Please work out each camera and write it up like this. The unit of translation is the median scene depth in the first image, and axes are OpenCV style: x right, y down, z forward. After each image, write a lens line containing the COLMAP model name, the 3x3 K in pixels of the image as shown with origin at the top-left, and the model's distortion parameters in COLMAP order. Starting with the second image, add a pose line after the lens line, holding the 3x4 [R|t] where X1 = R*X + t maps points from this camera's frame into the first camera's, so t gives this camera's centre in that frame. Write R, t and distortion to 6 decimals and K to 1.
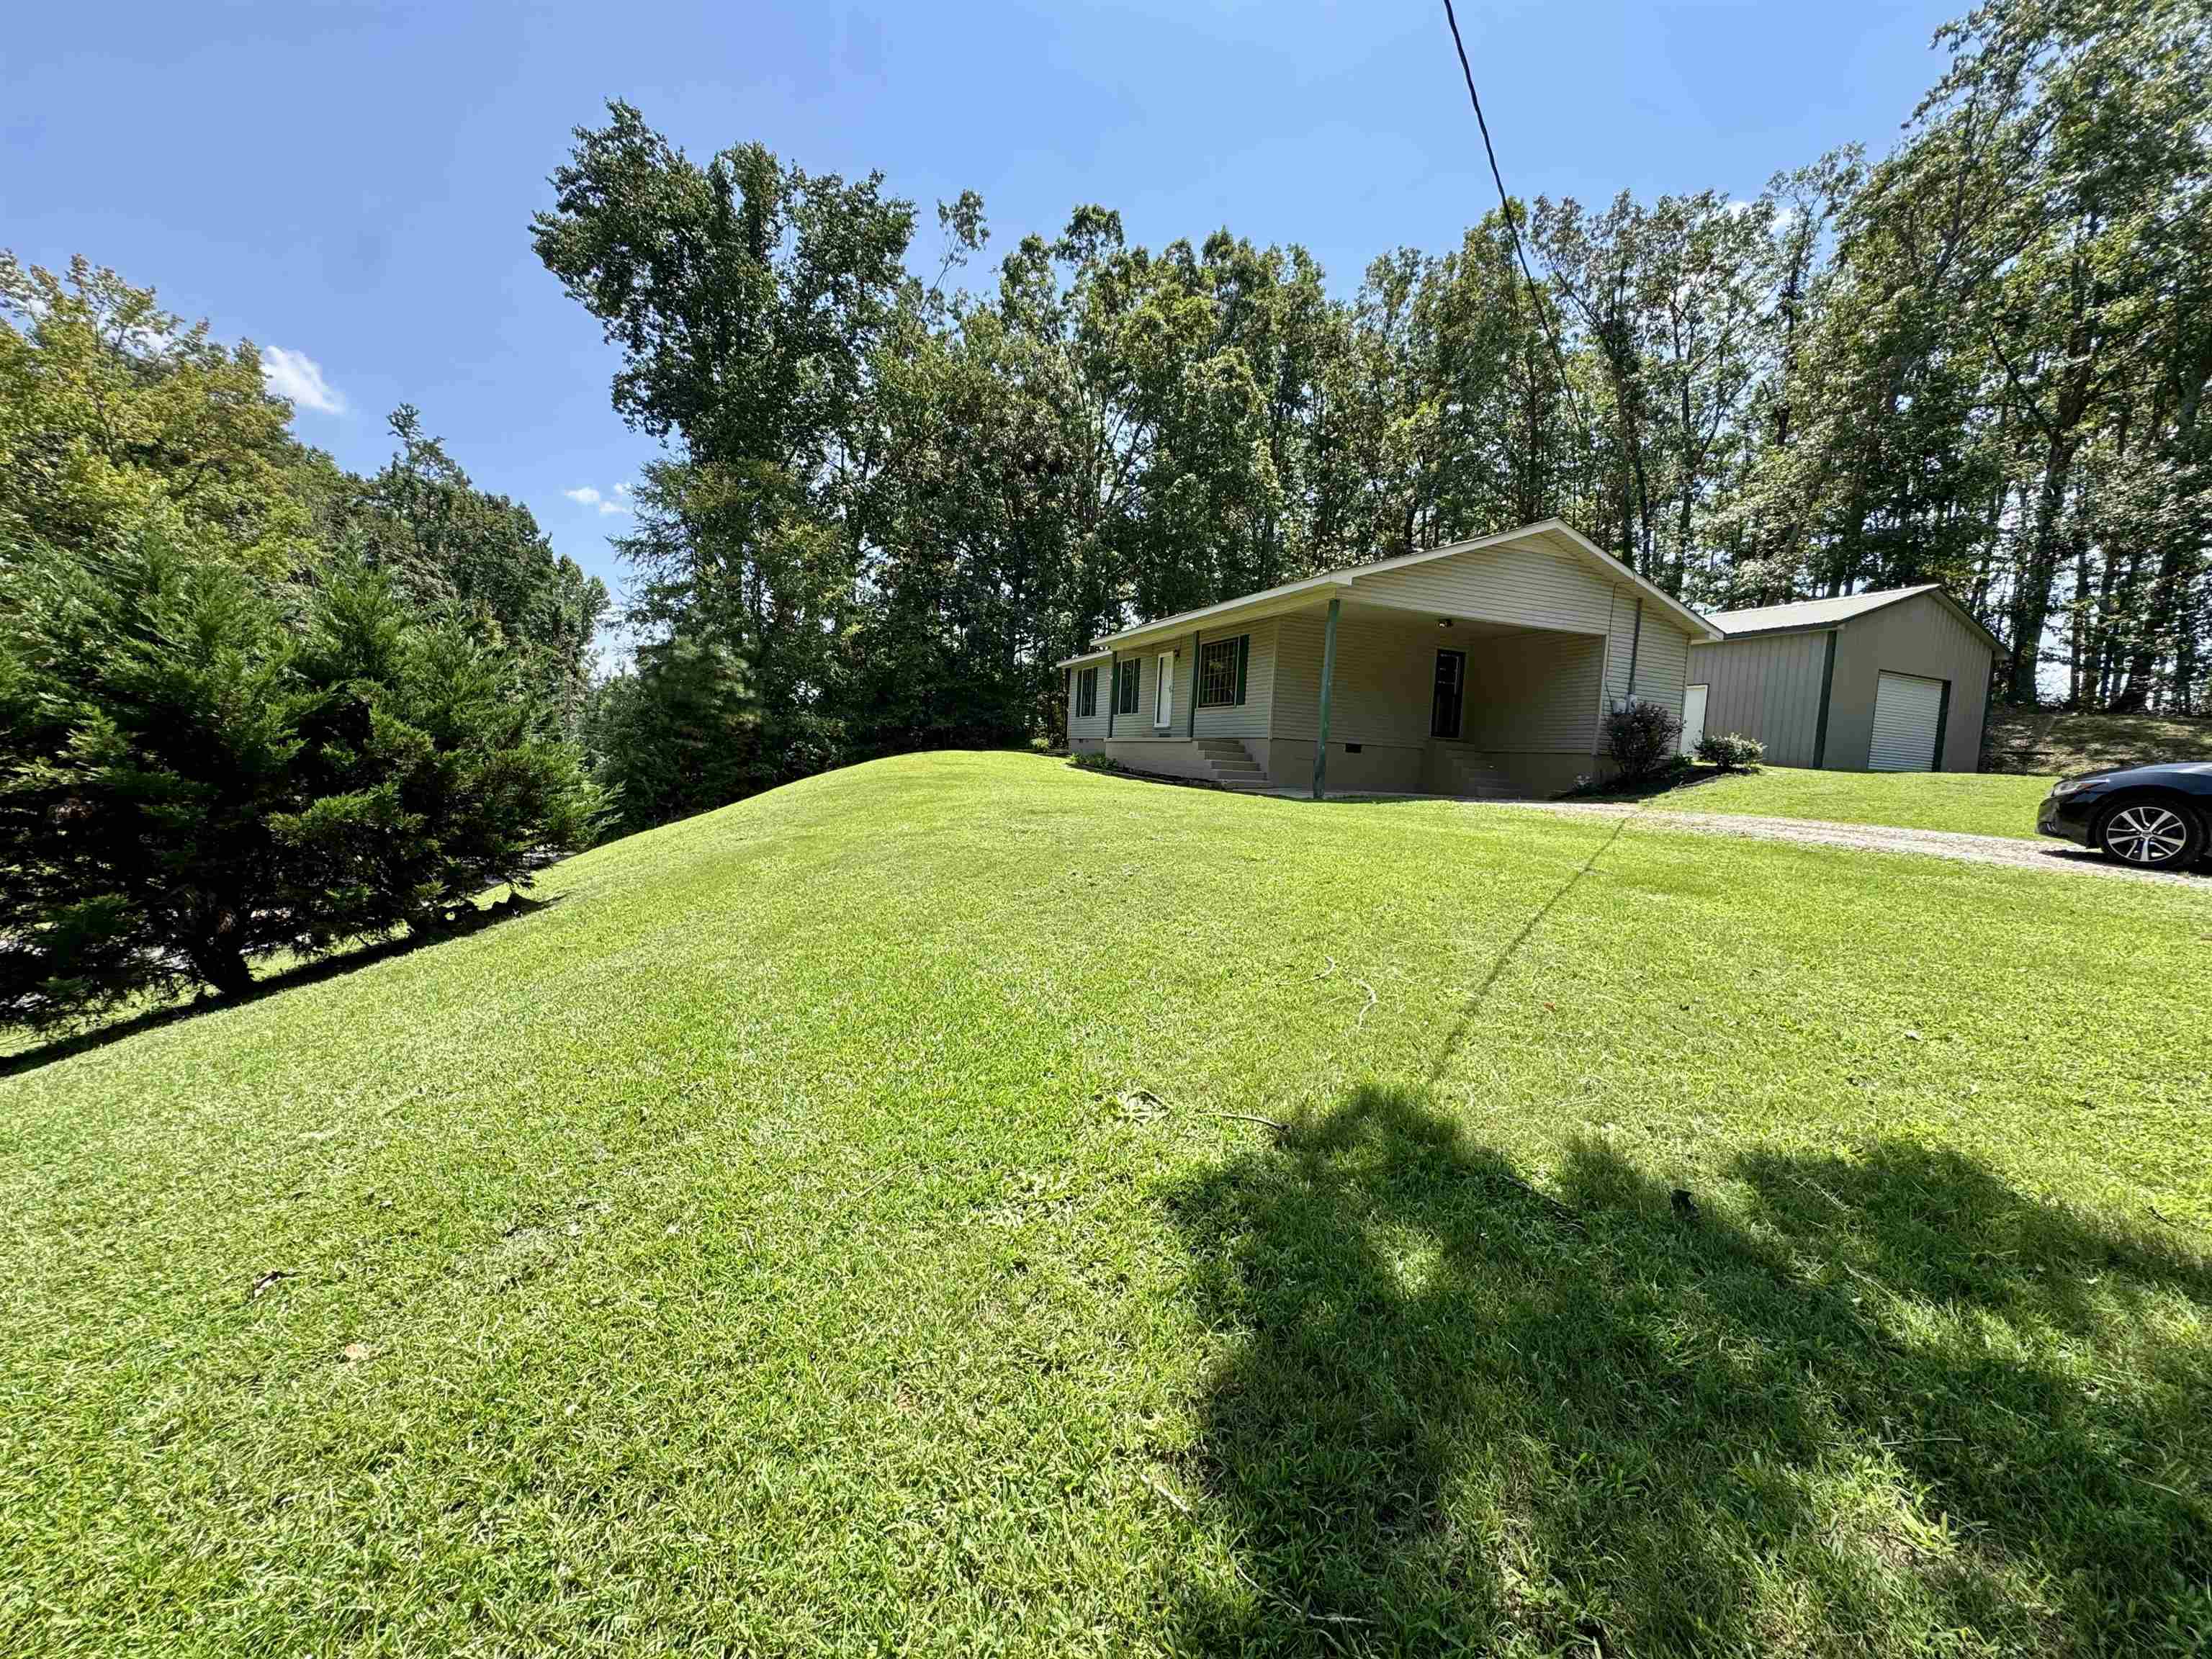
lens RADIAL K [[877.1, 0, 1117.4], [0, 877.1, 833.2], [0, 0, 1]] dist [-0.003278, 0.000716]
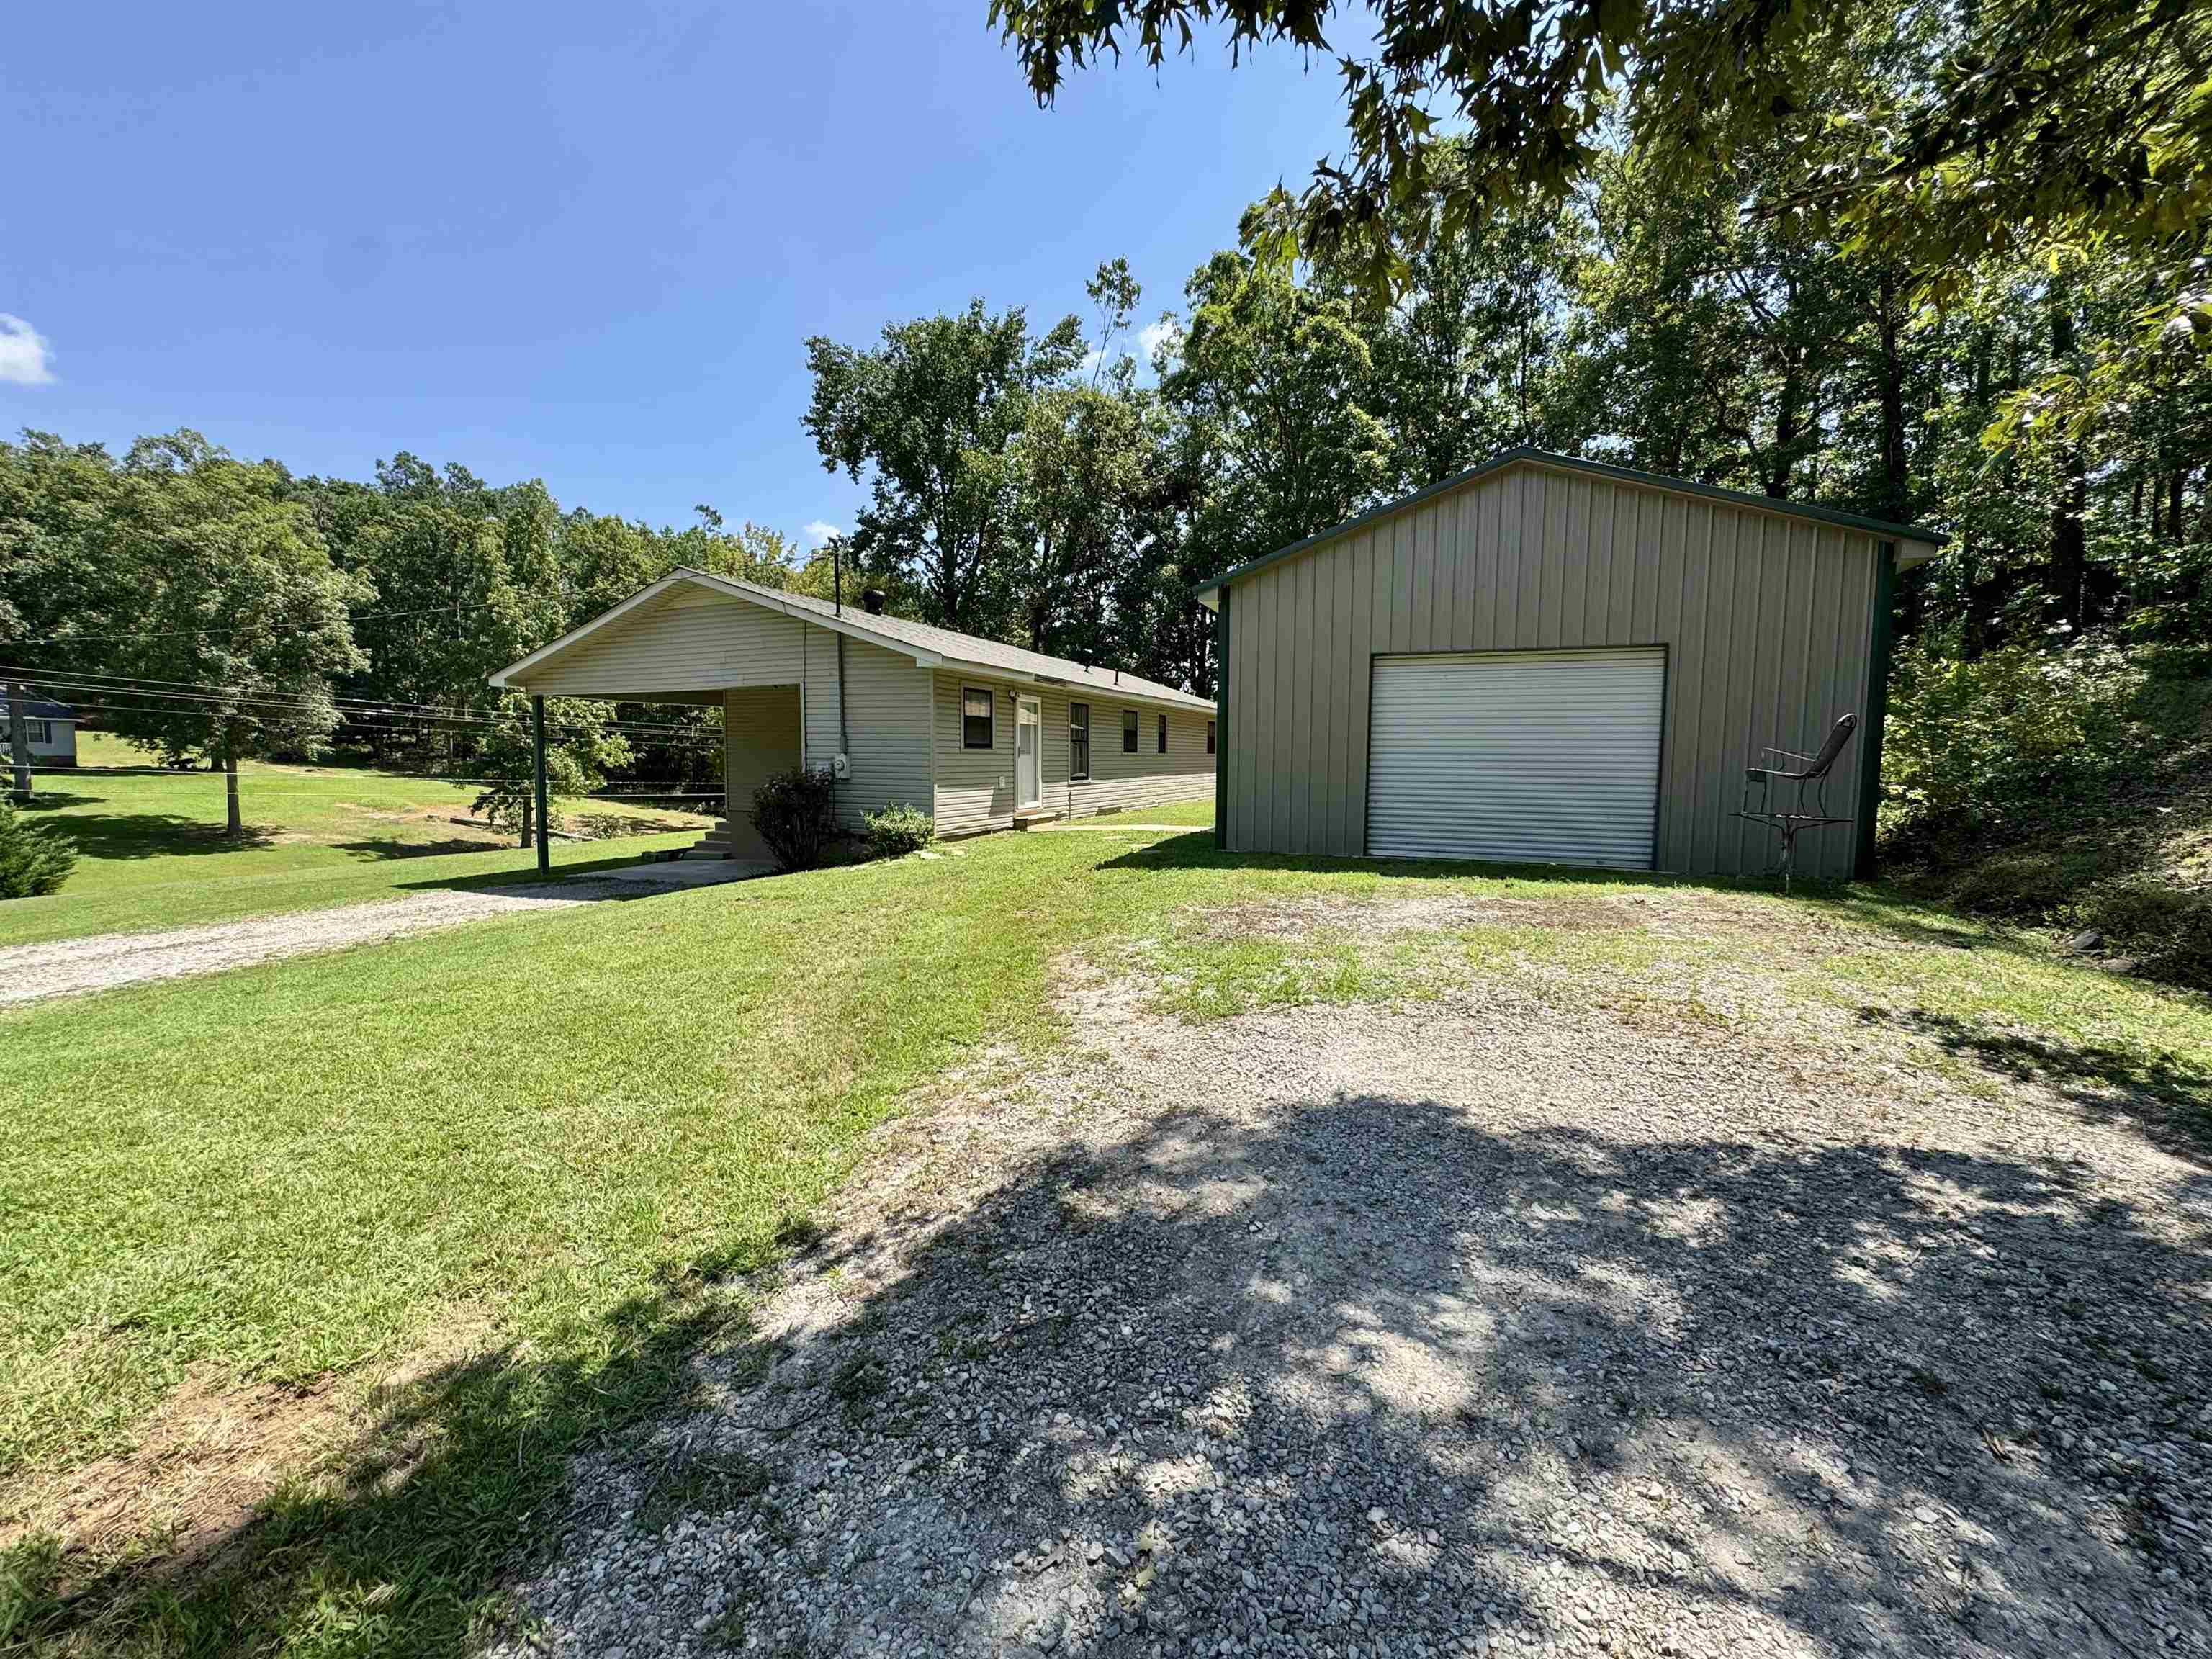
lens RADIAL K [[877.1, 0, 1099.8], [0, 877.1, 821.7], [0, 0, 1]] dist [-0.003278, 0.000716]
pose [[0.698882, -0.001185, -0.715236, 0.770587], [-0.024385, 0.999378, -0.025483, -0.050626], [0.714821, 0.035251, 0.698419, 0.375800]]
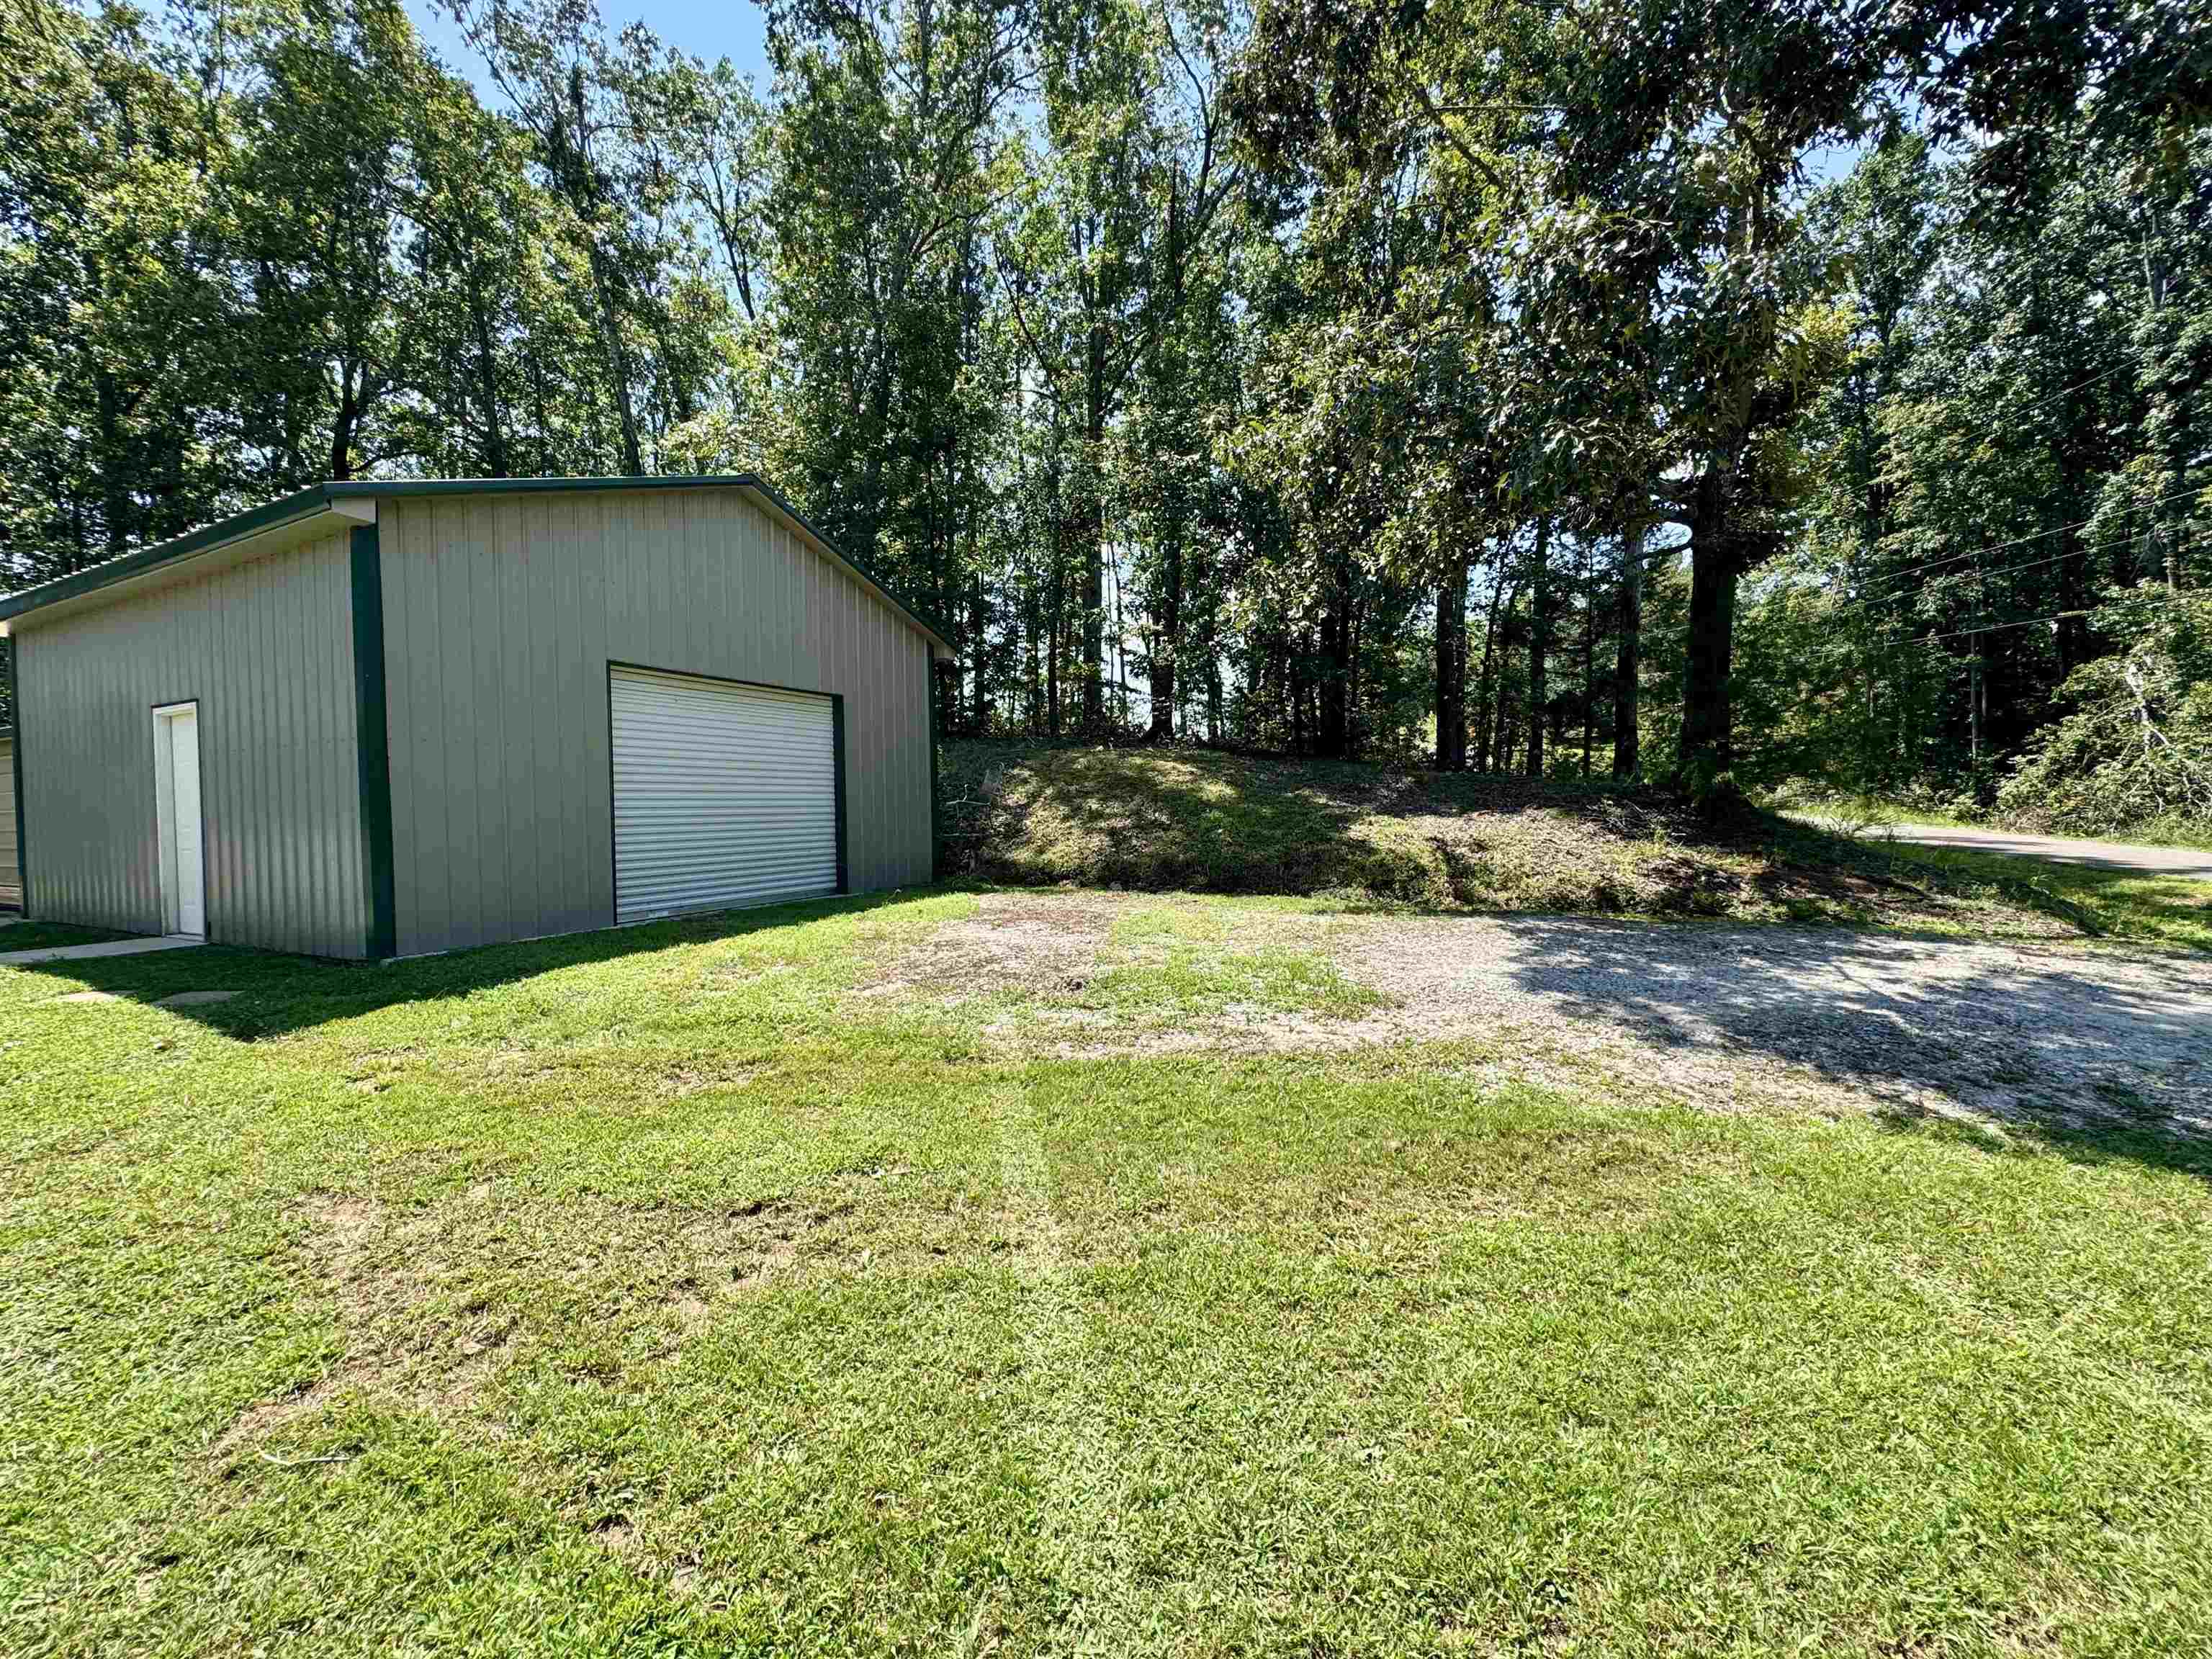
lens RADIAL K [[877.1, 0, 1097.2], [0, 877.1, 826.3], [0, 0, 1]] dist [-0.003278, 0.000716]
pose [[0.750083, -0.087664, 0.655507, 0.531326], [0.116418, 0.993200, -0.000390, -0.061544], [-0.651016, 0.076605, 0.755189, 0.396989]]
